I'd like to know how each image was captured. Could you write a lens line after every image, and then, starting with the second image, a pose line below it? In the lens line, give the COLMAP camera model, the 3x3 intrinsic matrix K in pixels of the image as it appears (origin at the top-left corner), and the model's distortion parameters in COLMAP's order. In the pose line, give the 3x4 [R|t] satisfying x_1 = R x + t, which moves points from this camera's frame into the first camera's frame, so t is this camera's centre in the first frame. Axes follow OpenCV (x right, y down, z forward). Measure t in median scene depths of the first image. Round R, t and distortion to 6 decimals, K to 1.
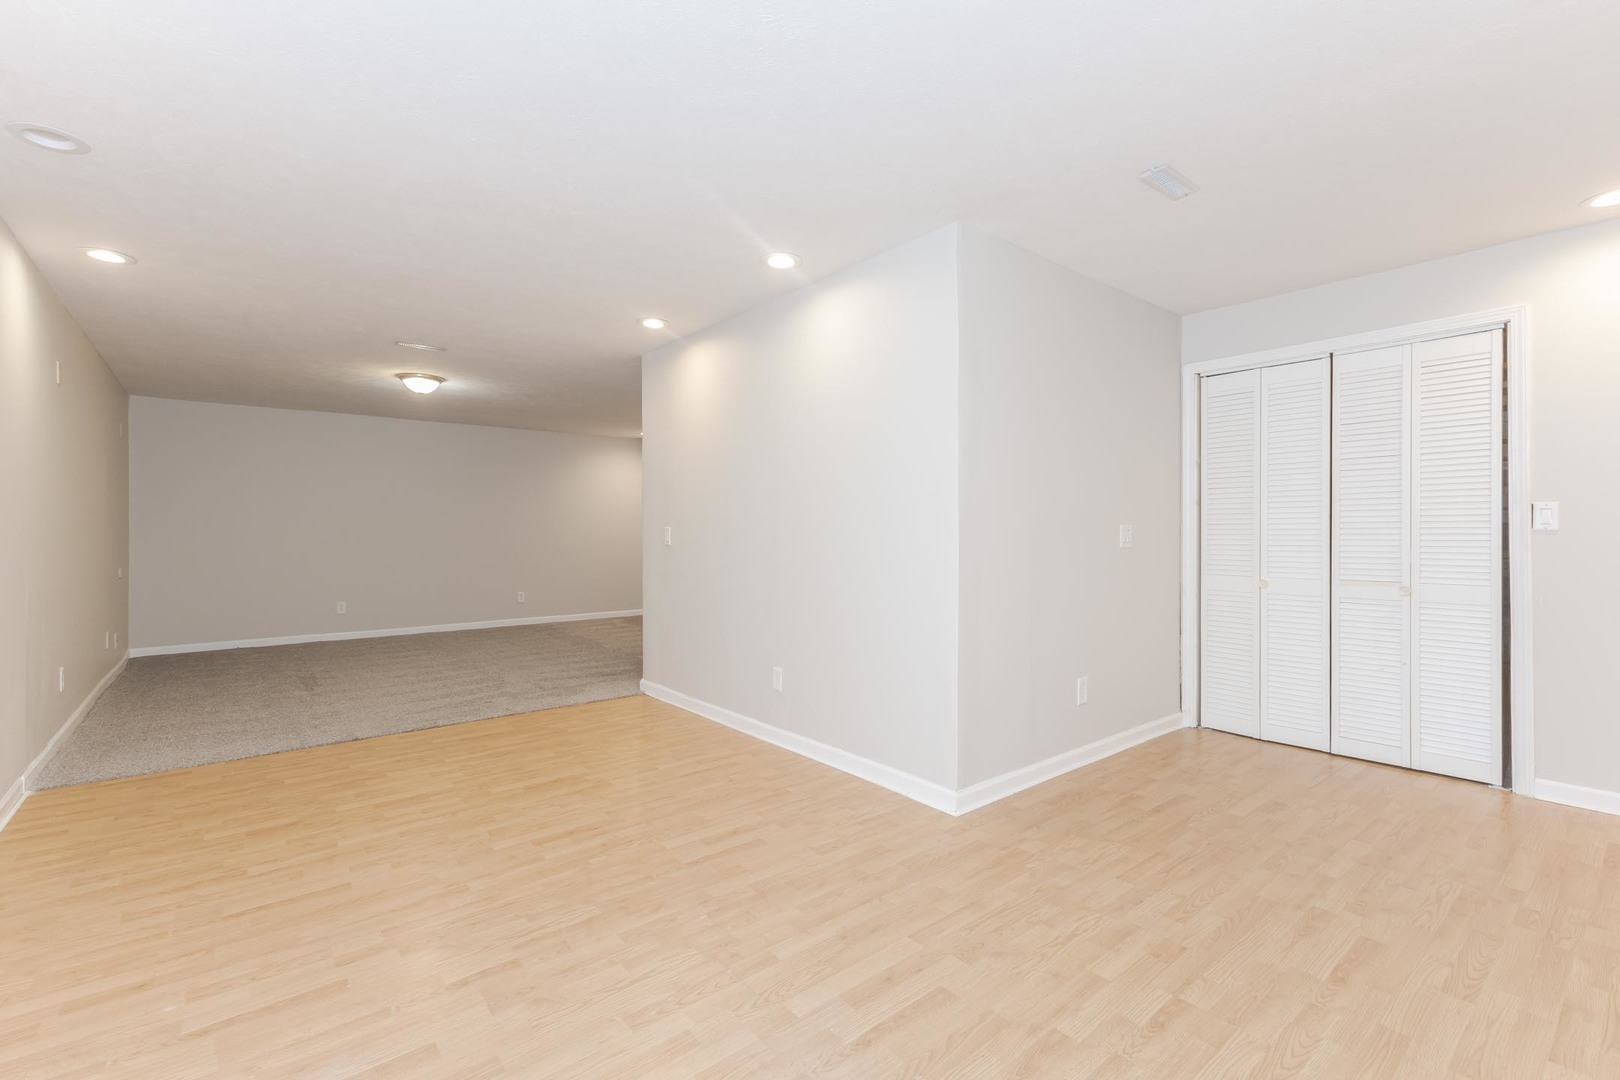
lens RADIAL K [[711.1, 0, 803.9], [0, 711.1, 539.2], [0, 0, 1]] dist [0.000475, -0.000496]
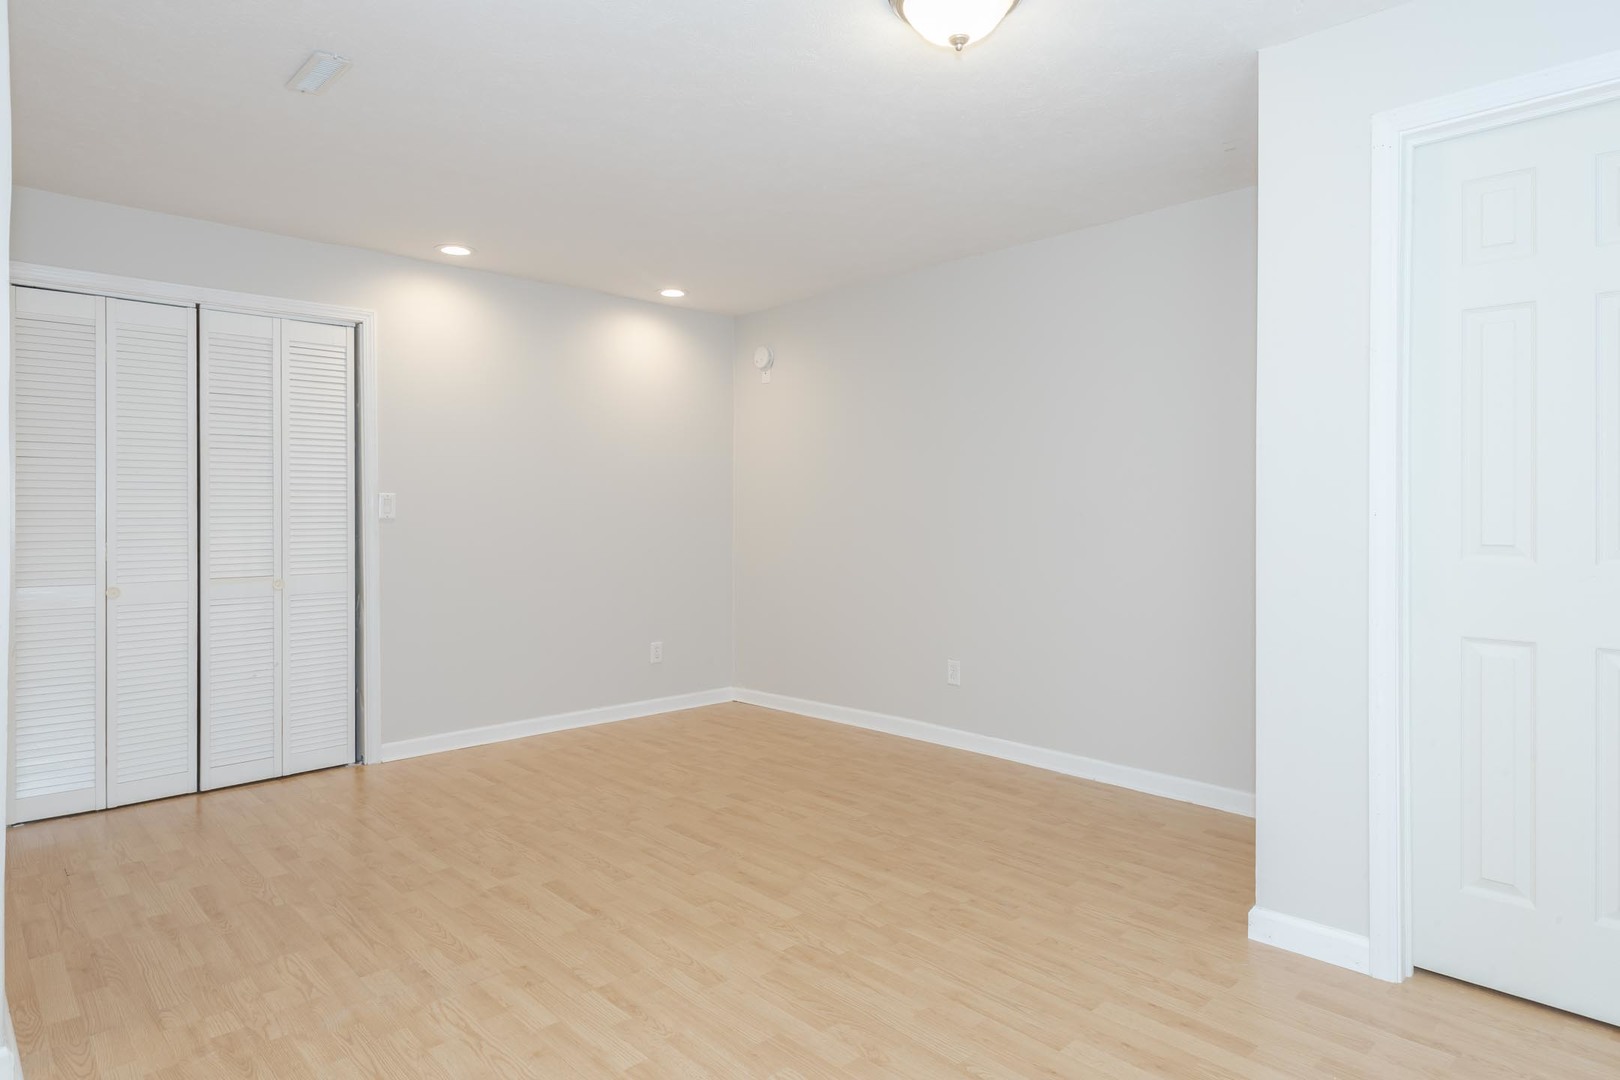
lens RADIAL K [[924.1, 0, 805.0], [0, 924.1, 524.2], [0, 0, 1]] dist [-0.004453, 0.000118]
pose [[-0.085665, -0.008341, 0.996289, -0.443409], [0.018348, 0.999782, 0.009948, -0.005998], [-0.996155, 0.019132, -0.085494, 0.462584]]
